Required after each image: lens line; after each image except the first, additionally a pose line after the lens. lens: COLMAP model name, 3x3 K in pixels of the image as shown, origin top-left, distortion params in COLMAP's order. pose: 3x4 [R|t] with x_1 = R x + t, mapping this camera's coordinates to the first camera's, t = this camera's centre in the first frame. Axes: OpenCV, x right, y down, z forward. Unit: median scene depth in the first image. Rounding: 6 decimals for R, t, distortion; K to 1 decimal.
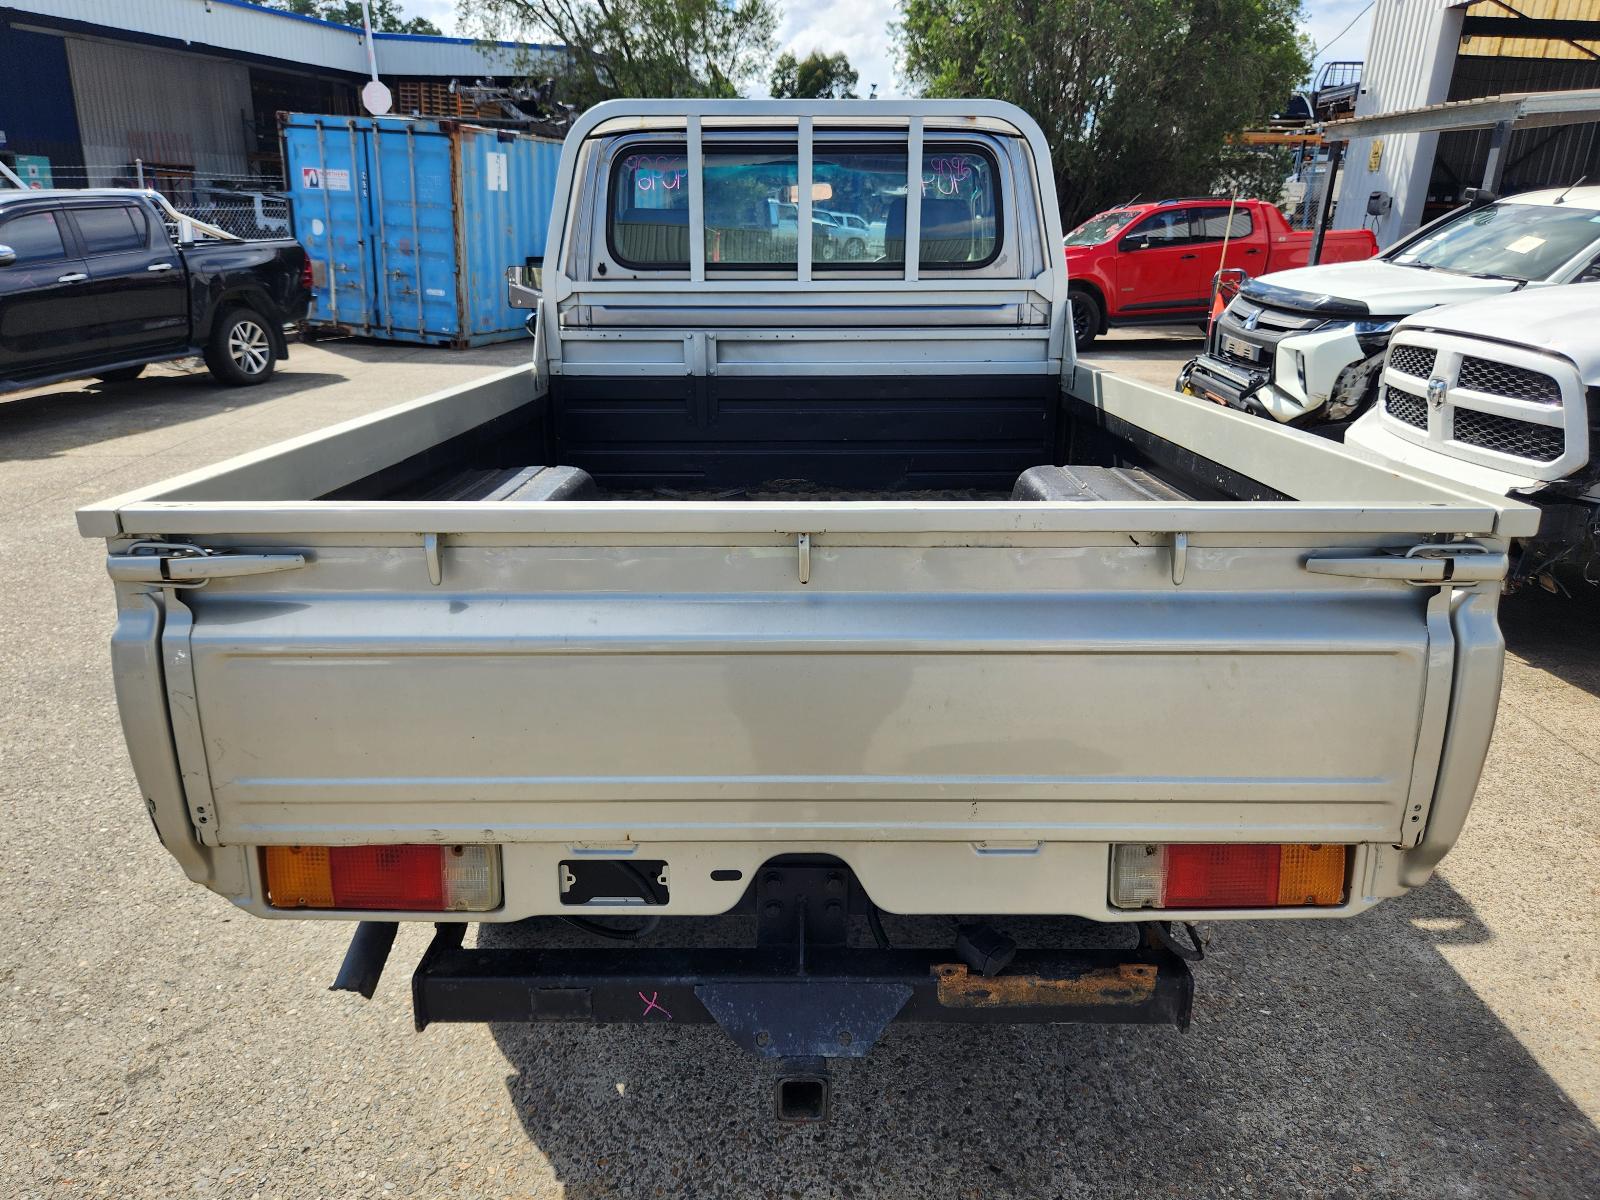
lens RADIAL K [[1081.3, 0, 796.7], [0, 1081.3, 587.7], [0, 0, 1]] dist [0.042181, -0.040447]
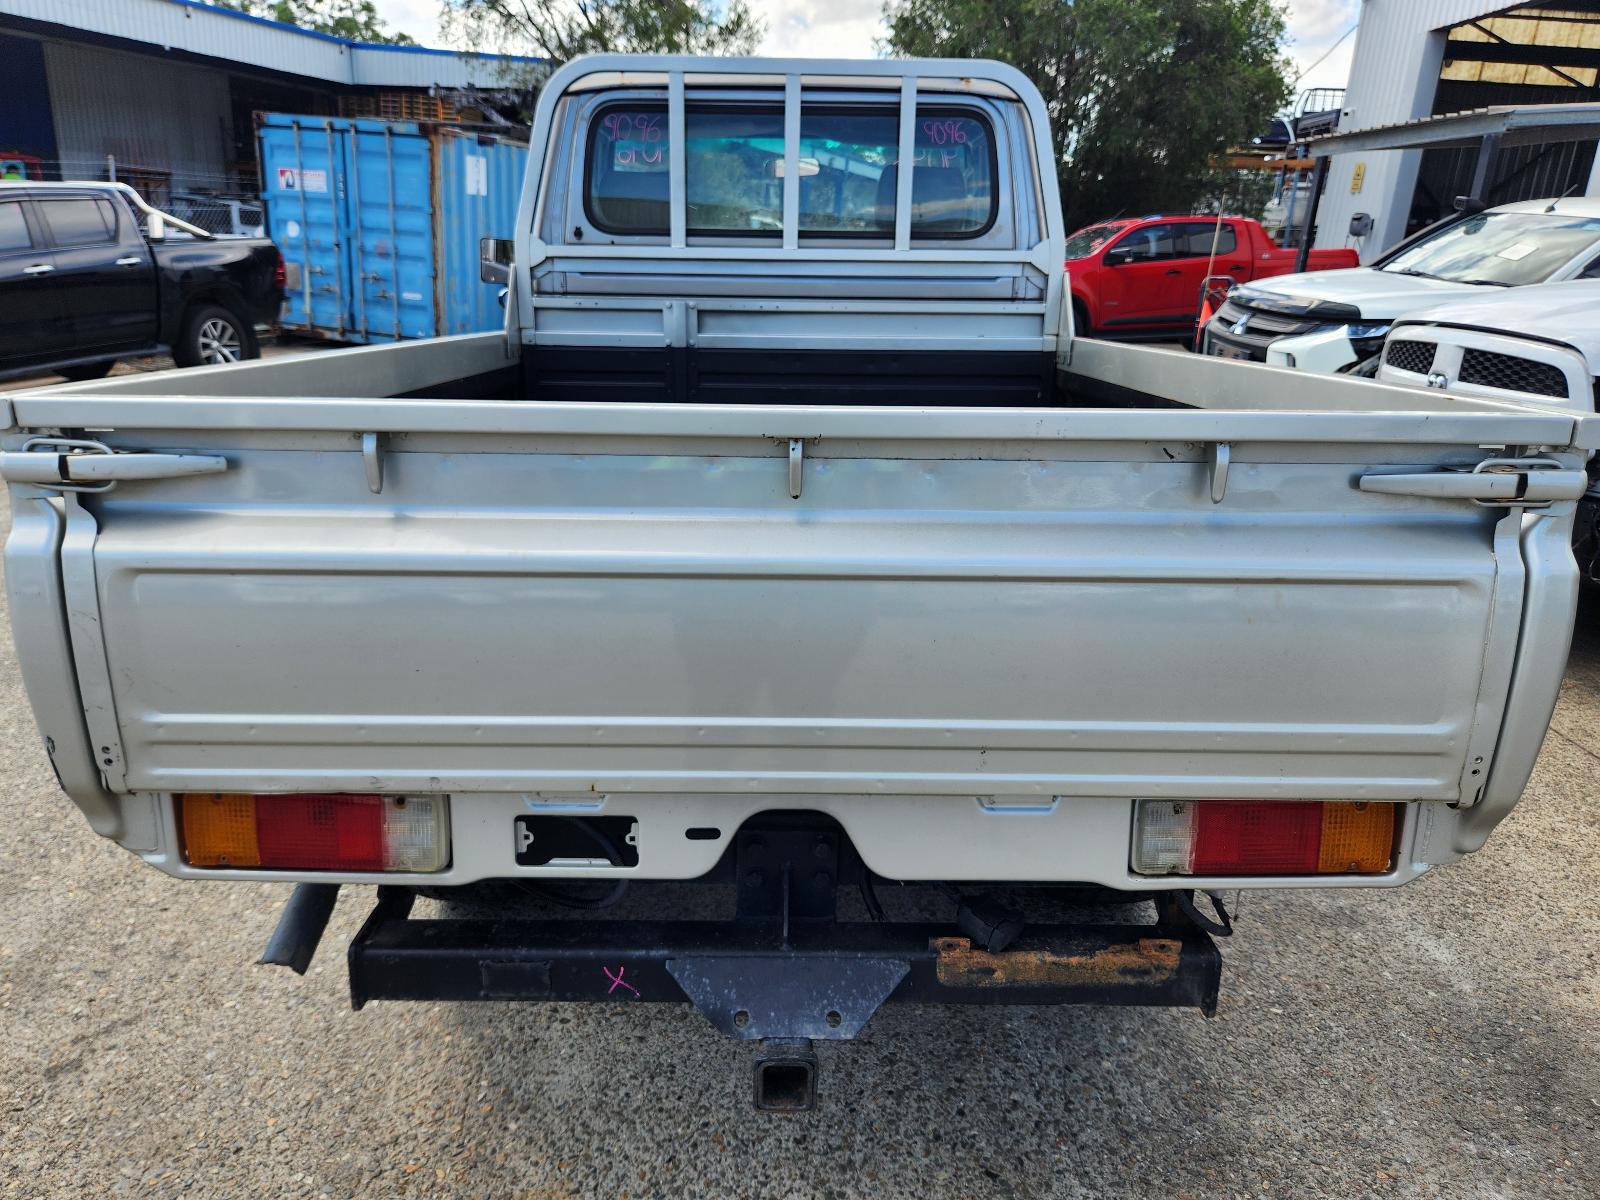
lens RADIAL K [[1081.3, 0, 787.7], [0, 1081.3, 600.1], [0, 0, 1]] dist [0.042181, -0.040447]
pose [[0.999860, 0.011238, 0.012423, -0.003825], [-0.011122, 0.999894, -0.009397, 0.036495], [-0.012528, 0.009258, 0.999879, 0.047976]]
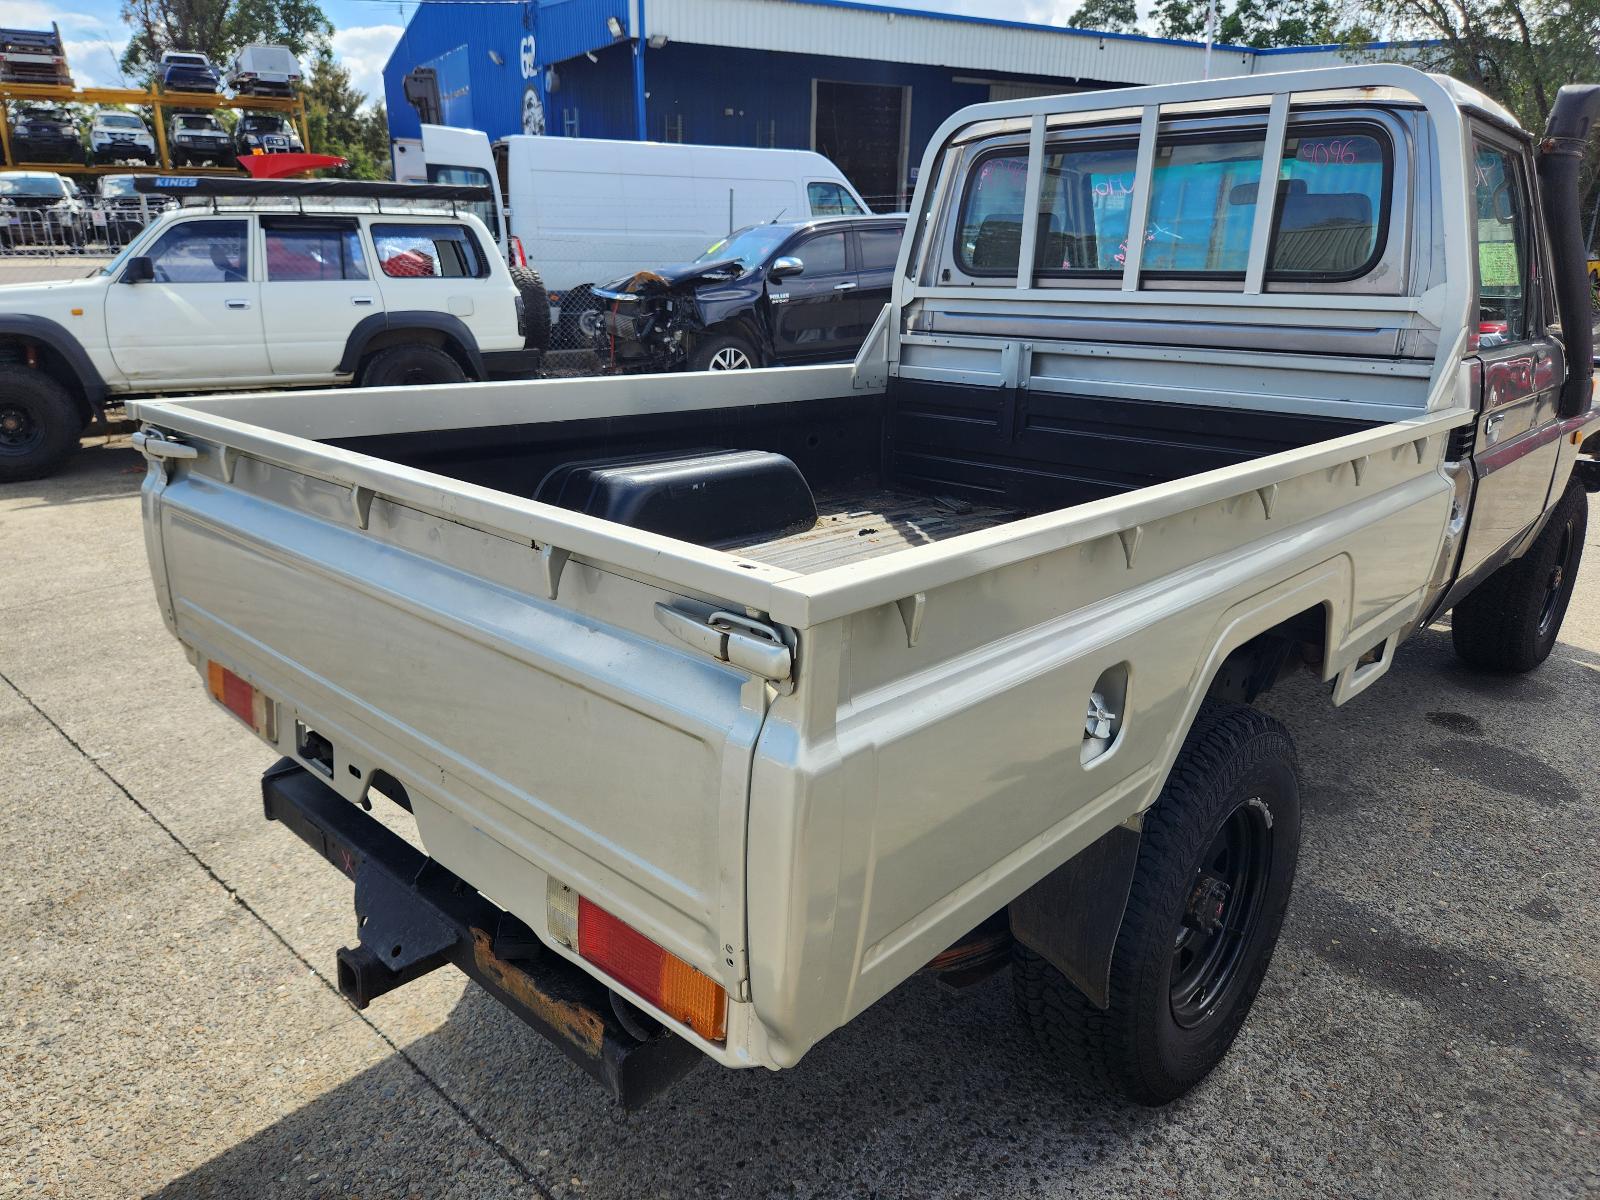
lens RADIAL K [[1081.3, 0, 794.1], [0, 1081.3, 597.1], [0, 0, 1]] dist [0.042181, -0.040447]
pose [[0.729846, 0.209864, -0.650601, 0.448637], [-0.215682, 0.973793, 0.072163, -0.046470], [0.648695, 0.087655, 0.755984, 0.178764]]
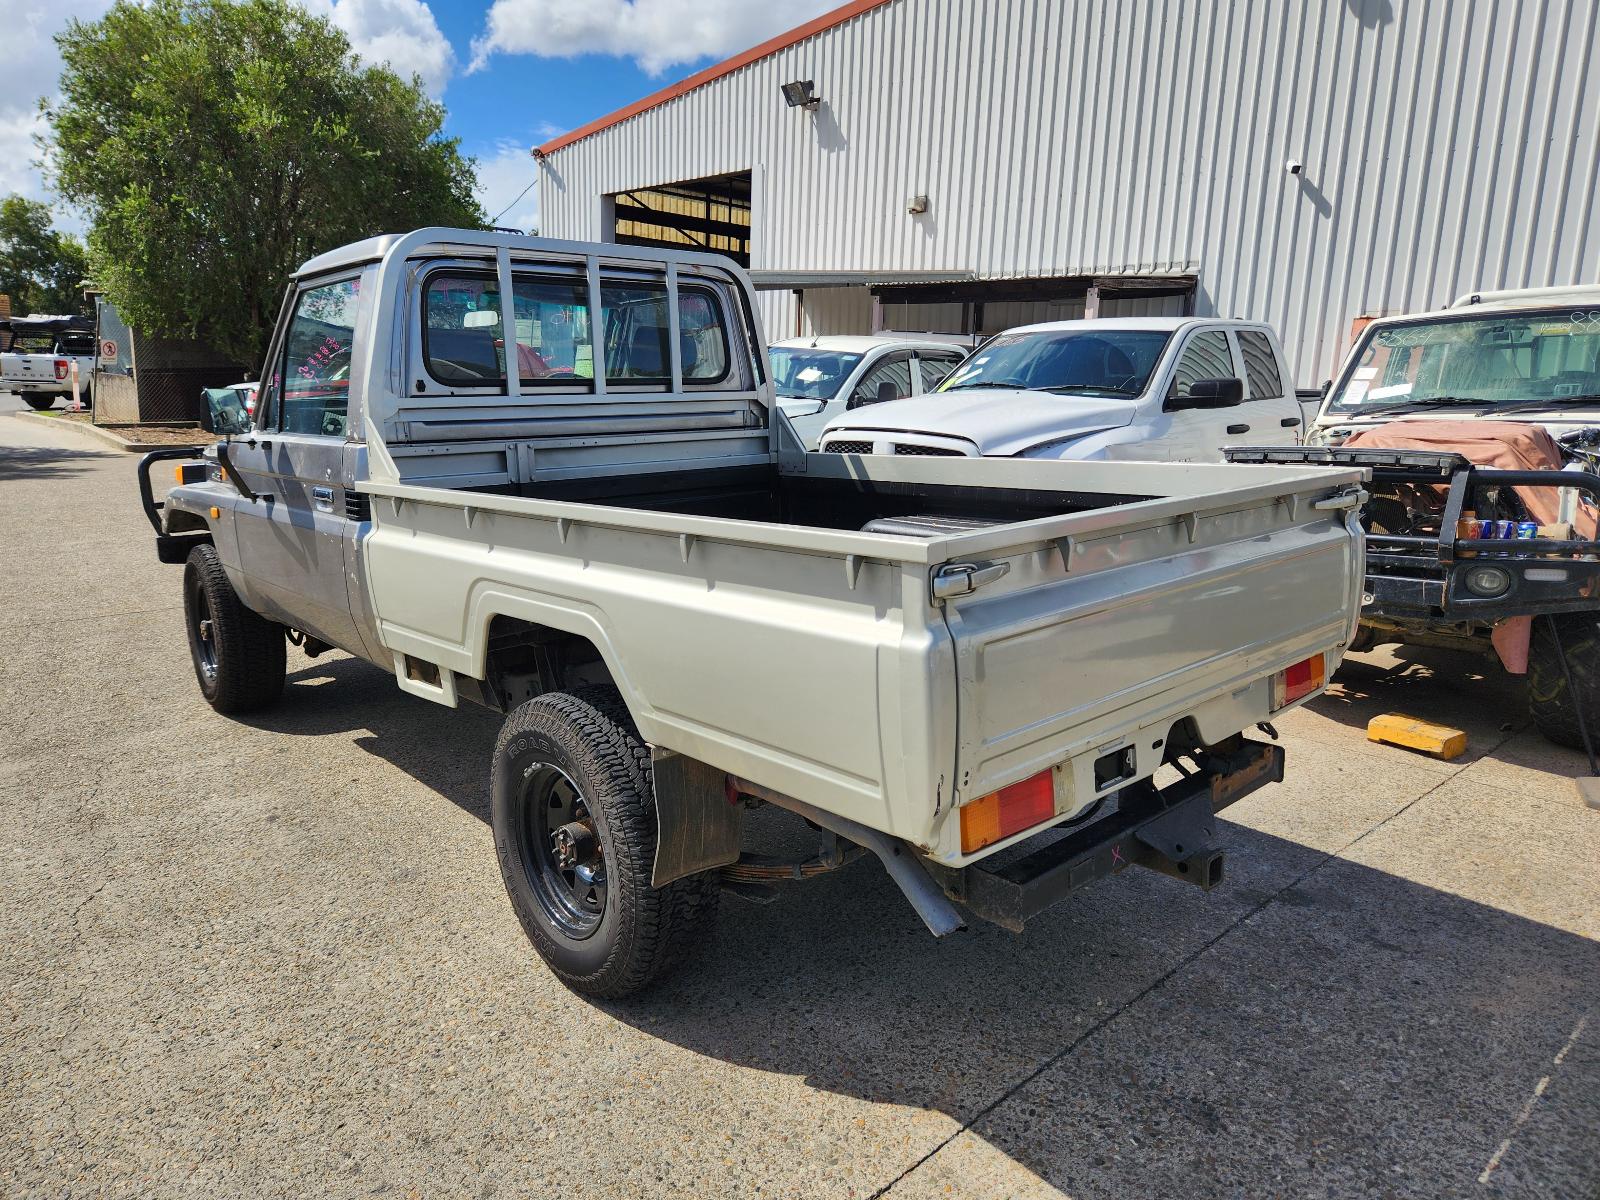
lens RADIAL K [[1081.3, 0, 783.3], [0, 1081.3, 592.8], [0, 0, 1]] dist [0.042181, -0.040447]
pose [[0.729538, -0.135889, 0.670304, -0.658014], [0.210775, 0.977033, -0.031329, -0.002062], [-0.650652, 0.164139, 0.741425, 0.061504]]
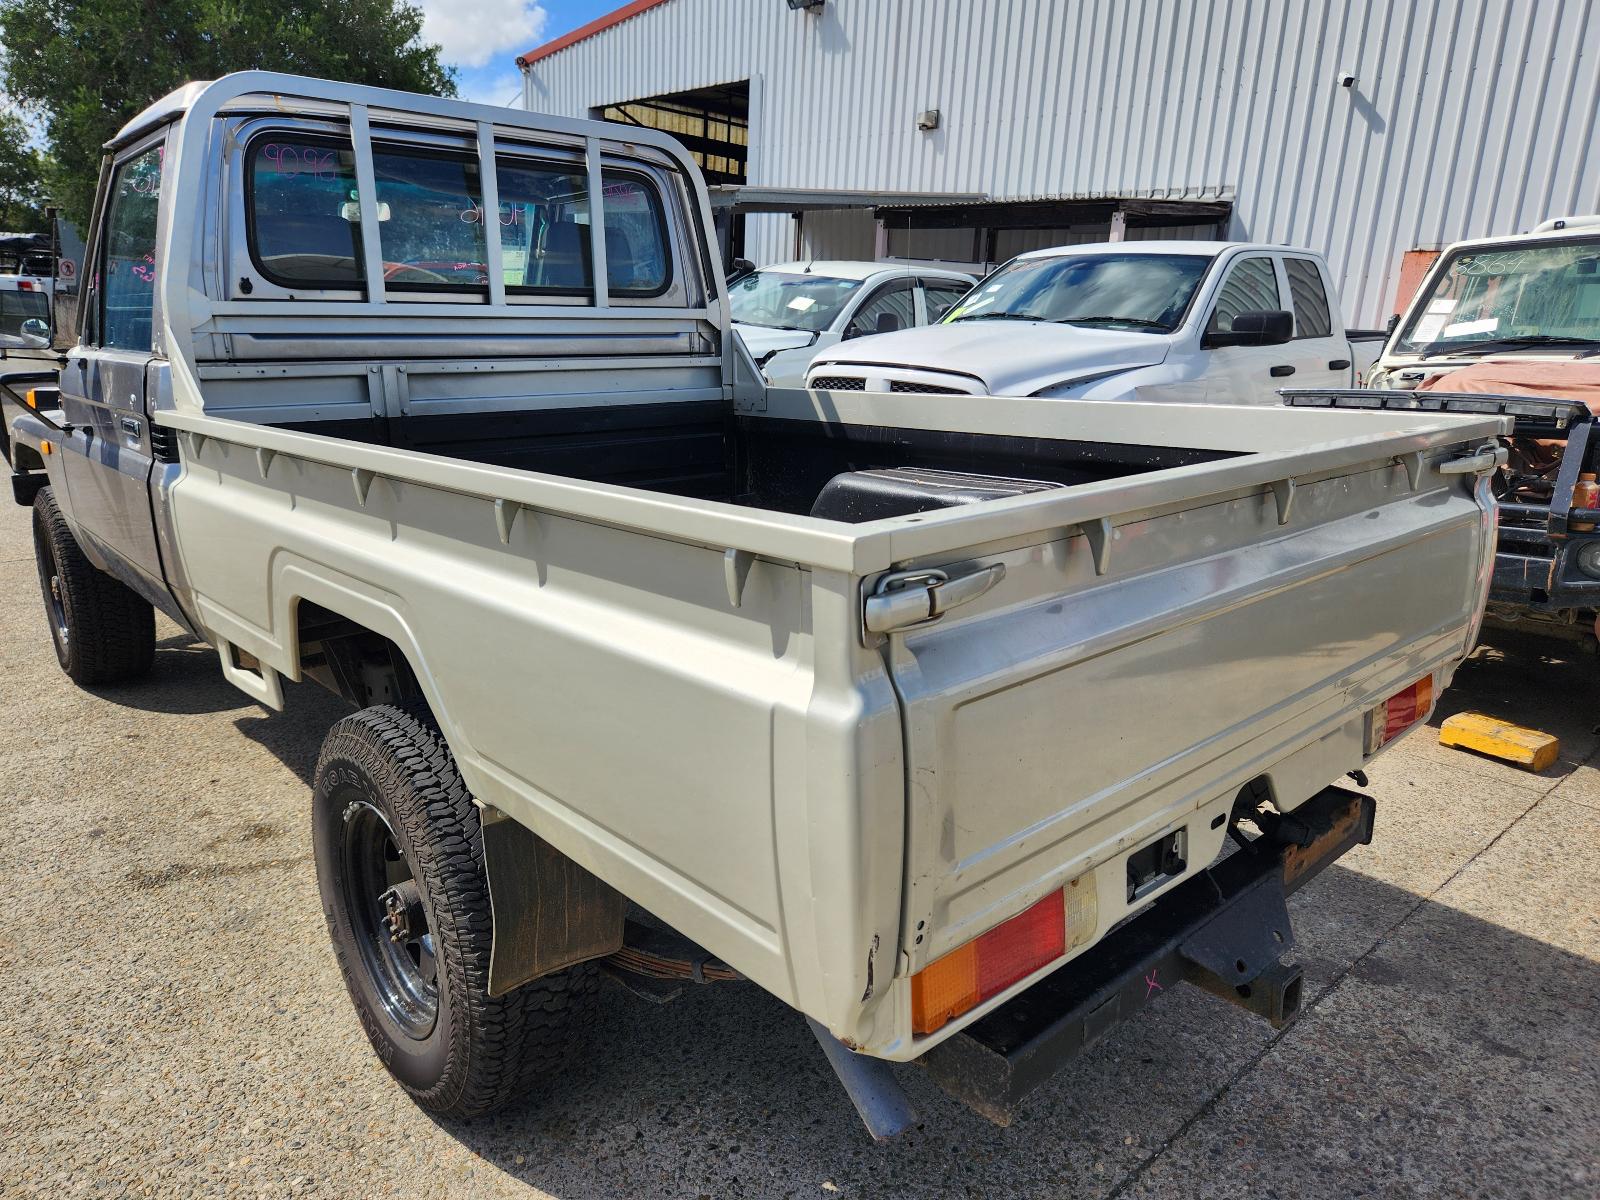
lens RADIAL K [[1081.3, 0, 805.4], [0, 1081.3, 591.4], [0, 0, 1]] dist [0.042181, -0.040447]
pose [[0.722276, -0.159547, 0.672950, -0.458518], [0.195982, 0.980359, 0.022083, -0.024176], [-0.663256, 0.115936, 0.739358, 0.205836]]
